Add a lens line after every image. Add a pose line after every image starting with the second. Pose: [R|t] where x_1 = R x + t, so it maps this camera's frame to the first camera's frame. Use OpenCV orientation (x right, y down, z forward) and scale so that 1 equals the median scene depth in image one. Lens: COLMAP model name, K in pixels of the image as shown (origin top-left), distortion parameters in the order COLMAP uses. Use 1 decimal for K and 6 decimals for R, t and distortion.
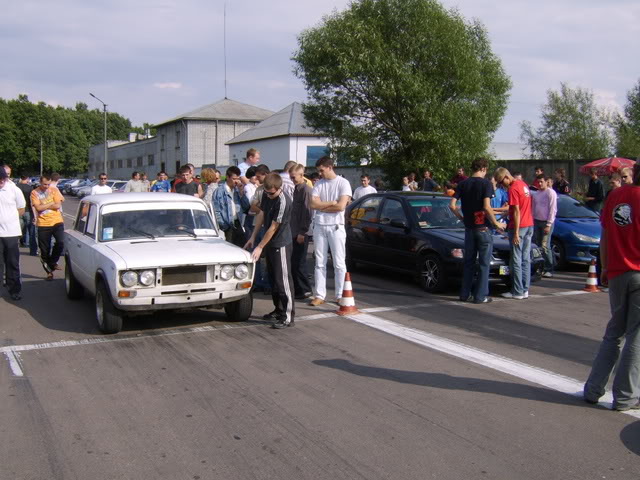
lens RADIAL K [[747.1, 0, 318.4], [0, 747.1, 248.3], [0, 0, 1]] dist [-0.135326, 0.064648]
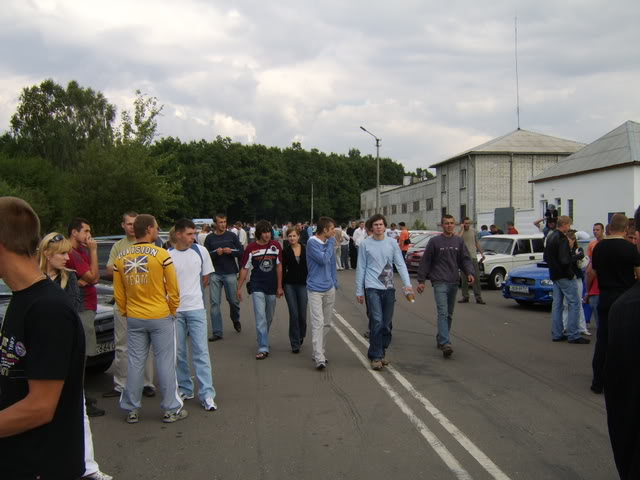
lens RADIAL K [[727.1, 0, 320.0], [0, 727.1, 240.0], [0, 0, 1]] dist [-0.124728, 0.006230]
pose [[0.936109, -0.007711, -0.351627, -0.101536], [-0.017536, 0.997493, -0.068560, -0.036214], [0.351274, 0.070345, 0.933626, 0.349182]]
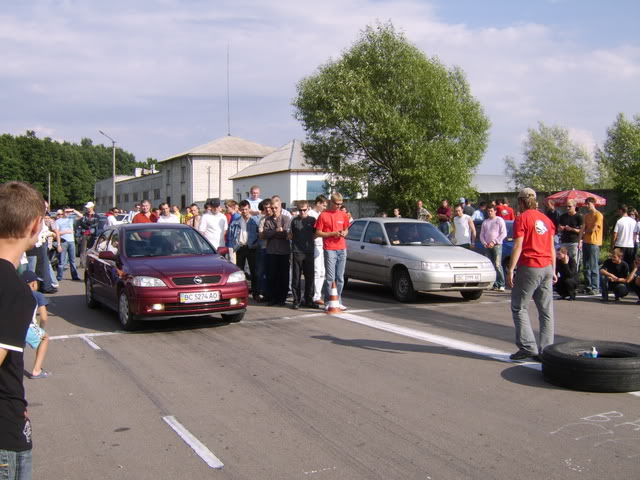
lens RADIAL K [[745.0, 0, 320.0], [0, 745.0, 240.0], [0, 0, 1]] dist [-0.124607, 0.022309]
pose [[0.999984, -0.005540, 0.000612, 0.003061], [0.005566, 0.998465, -0.055113, 0.006545], [-0.000305, 0.055115, 0.998480, -0.063701]]
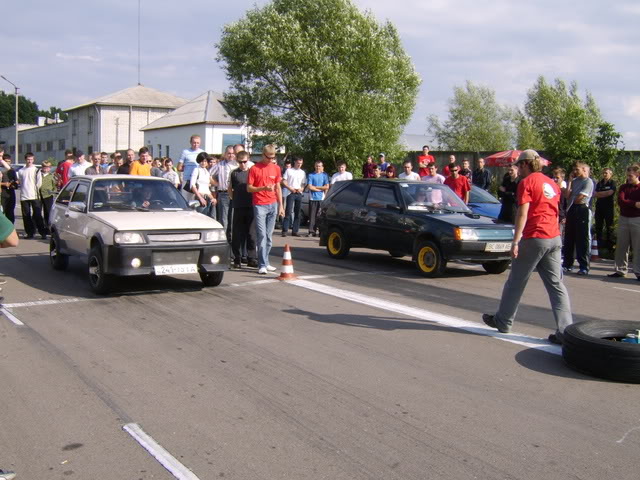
lens RADIAL K [[745.0, 0, 320.0], [0, 745.0, 240.0], [0, 0, 1]] dist [-0.124607, 0.022309]
pose [[0.992031, 0.007411, 0.125775, -0.011901], [-0.007919, 0.999962, 0.003538, 0.004498], [-0.125744, -0.004506, 0.992052, -0.032445]]
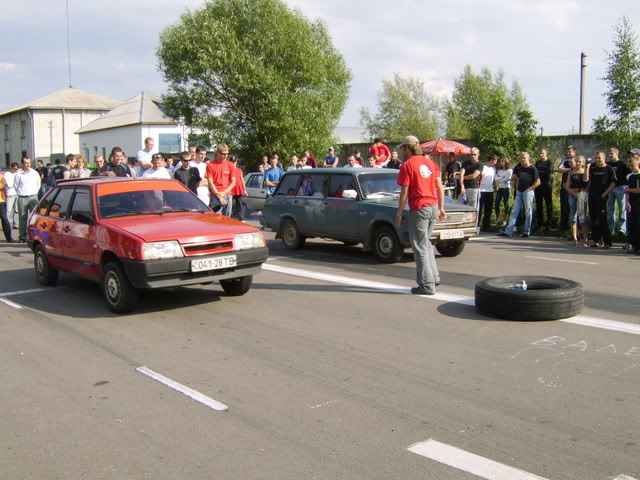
lens RADIAL K [[745.0, 0, 320.0], [0, 745.0, 240.0], [0, 0, 1]] dist [-0.124607, 0.022309]
pose [[0.977121, -0.039432, 0.208995, -0.020856], [0.037674, 0.999213, 0.012387, 0.007695], [-0.209319, -0.004230, 0.977838, -0.065058]]
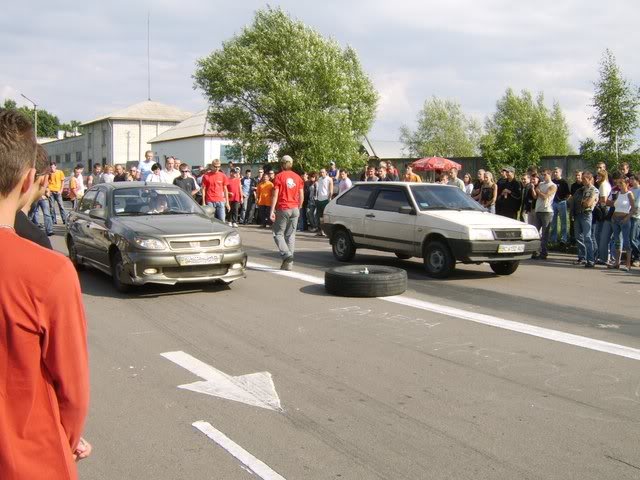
lens RADIAL K [[727.1, 0, 320.0], [0, 727.1, 240.0], [0, 0, 1]] dist [-0.124728, 0.006230]
pose [[0.994662, -0.002527, 0.103158, 0.027251], [0.003000, 0.999986, -0.004424, 0.013817], [-0.103145, 0.004710, 0.994655, -0.125650]]
